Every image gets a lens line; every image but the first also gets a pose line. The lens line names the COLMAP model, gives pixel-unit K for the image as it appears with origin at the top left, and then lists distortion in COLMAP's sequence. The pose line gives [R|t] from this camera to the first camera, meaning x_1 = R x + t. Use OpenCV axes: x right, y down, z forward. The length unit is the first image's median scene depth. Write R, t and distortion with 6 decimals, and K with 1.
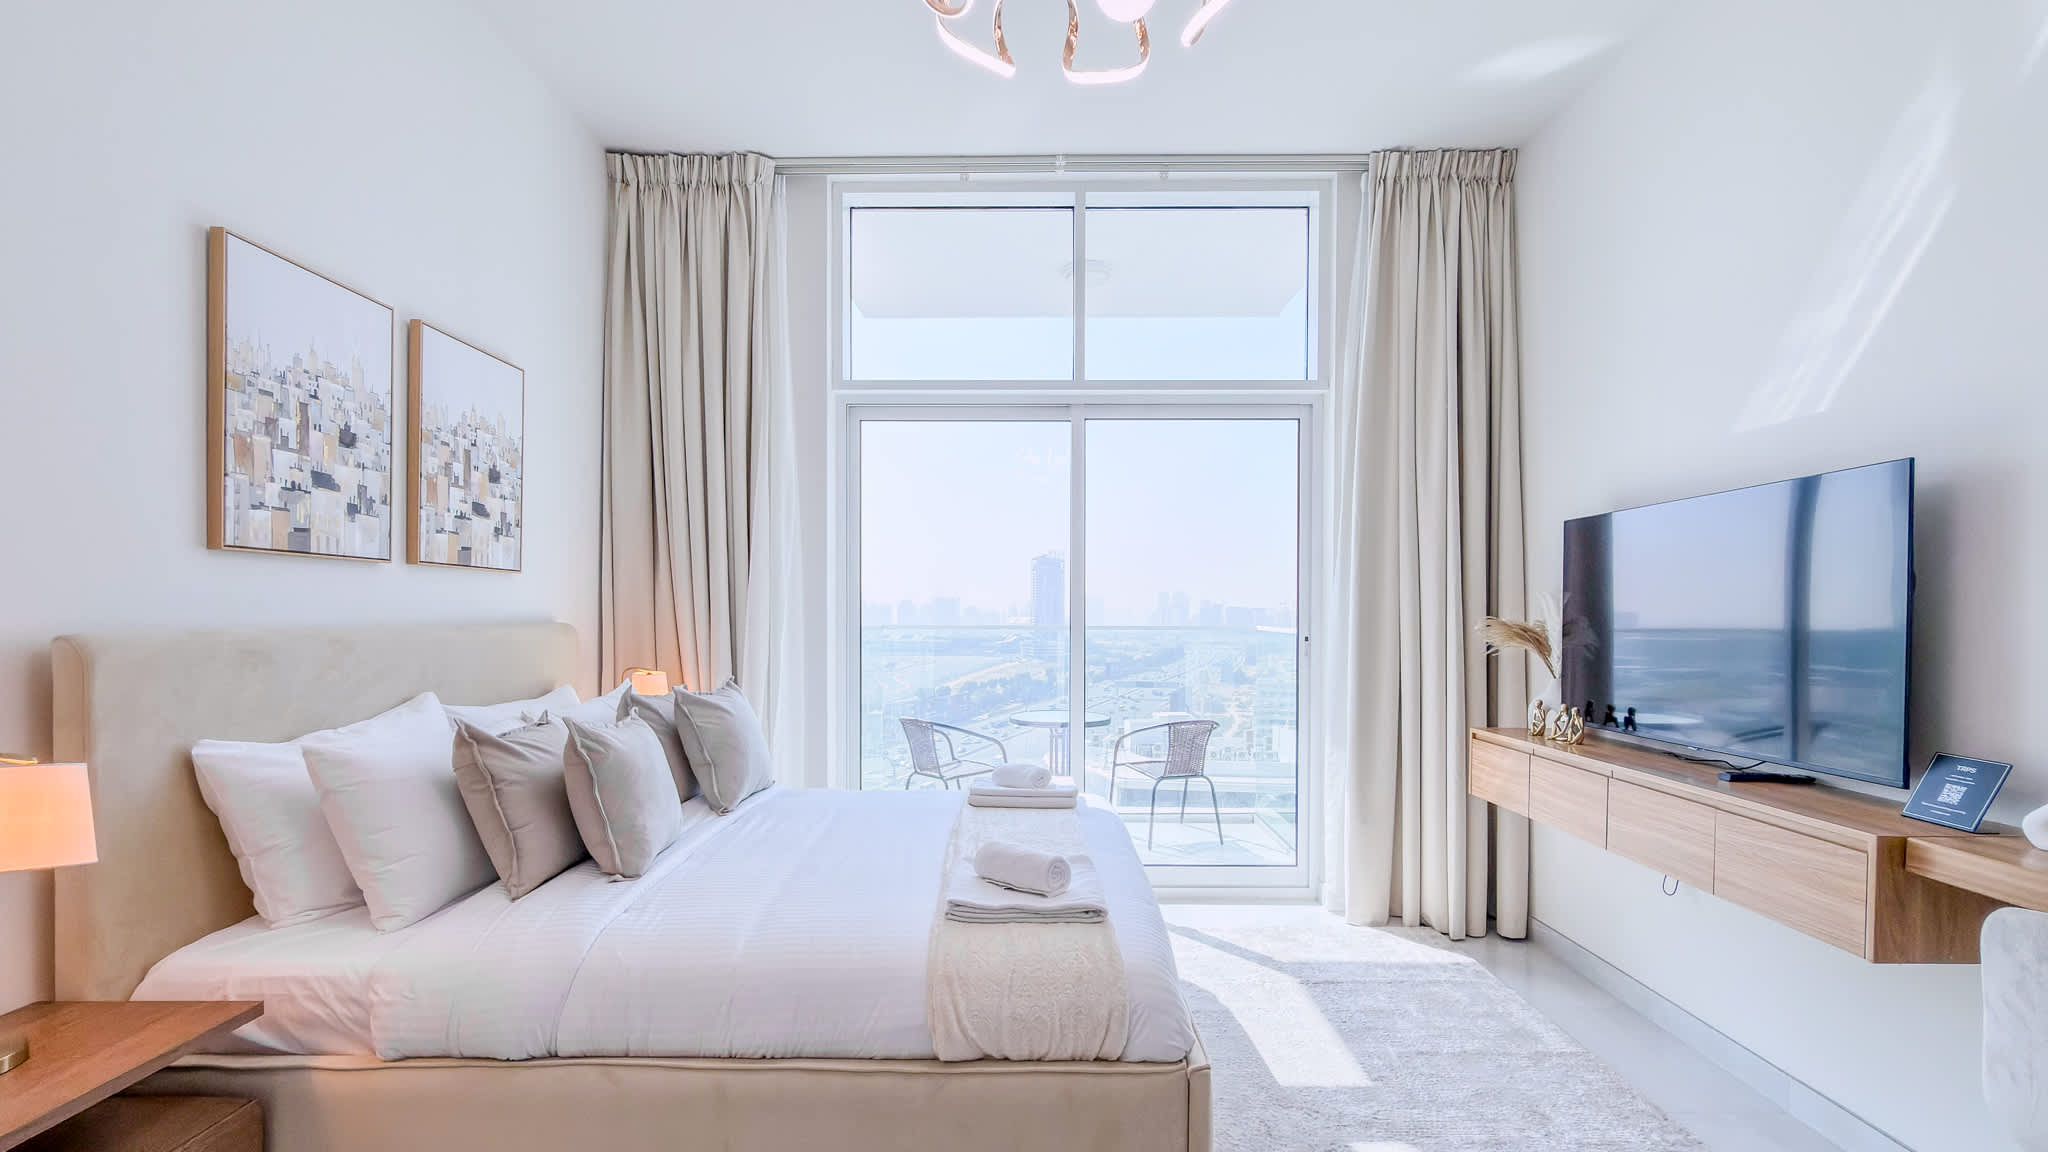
lens RADIAL K [[886.8, 0, 1022.6], [0, 886.8, 630.8], [0, 0, 1]] dist [-0.001118, 0.000100]
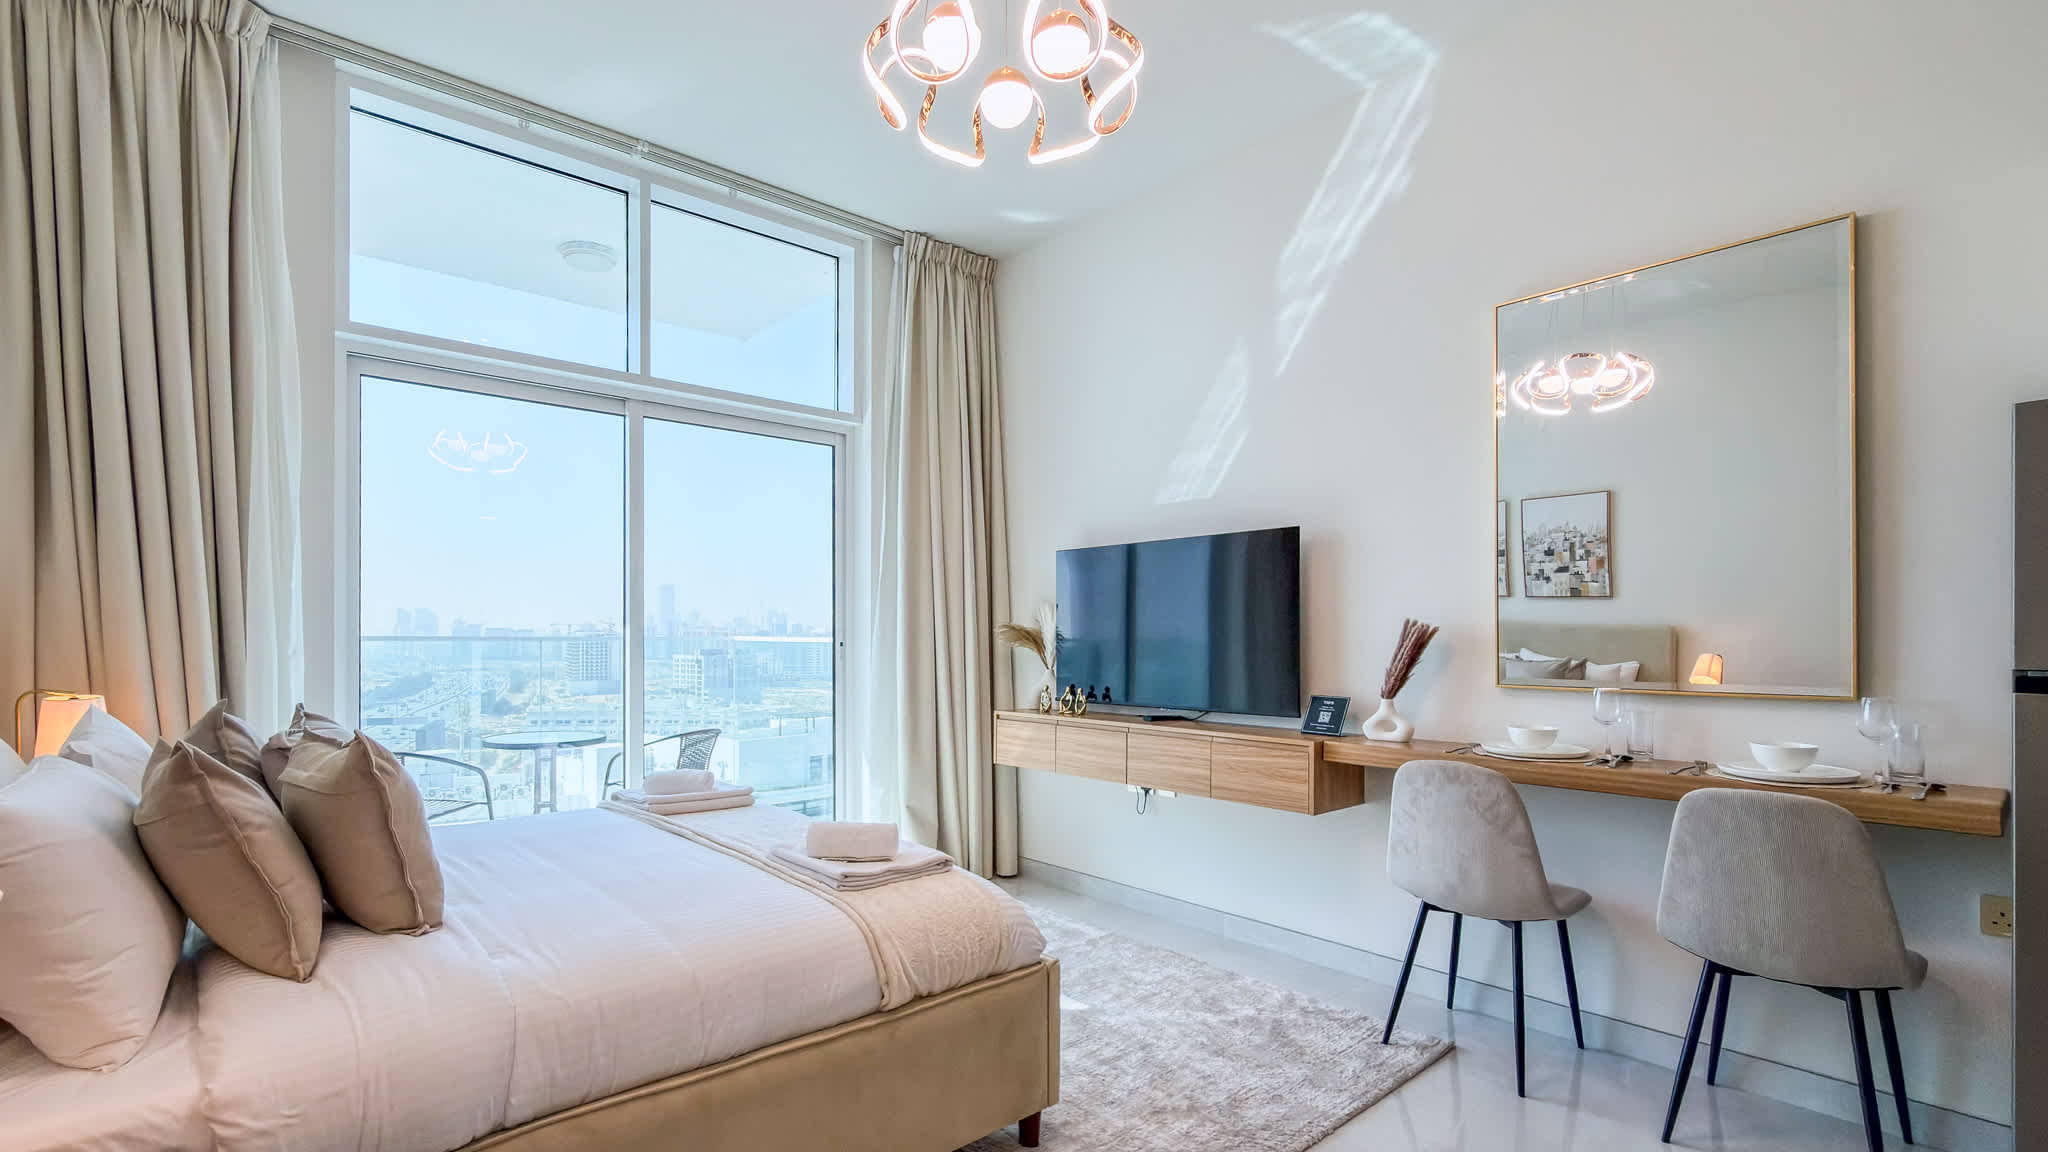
lens RADIAL K [[867.1, 0, 1027.1], [0, 867.1, 627.3], [0, 0, 1]] dist [0.003695, 0.000503]
pose [[0.767748, 0.001451, 0.640750, -0.236103], [0.012698, 0.999767, -0.017478, 0.012316], [-0.640626, 0.021555, 0.767550, 0.020640]]
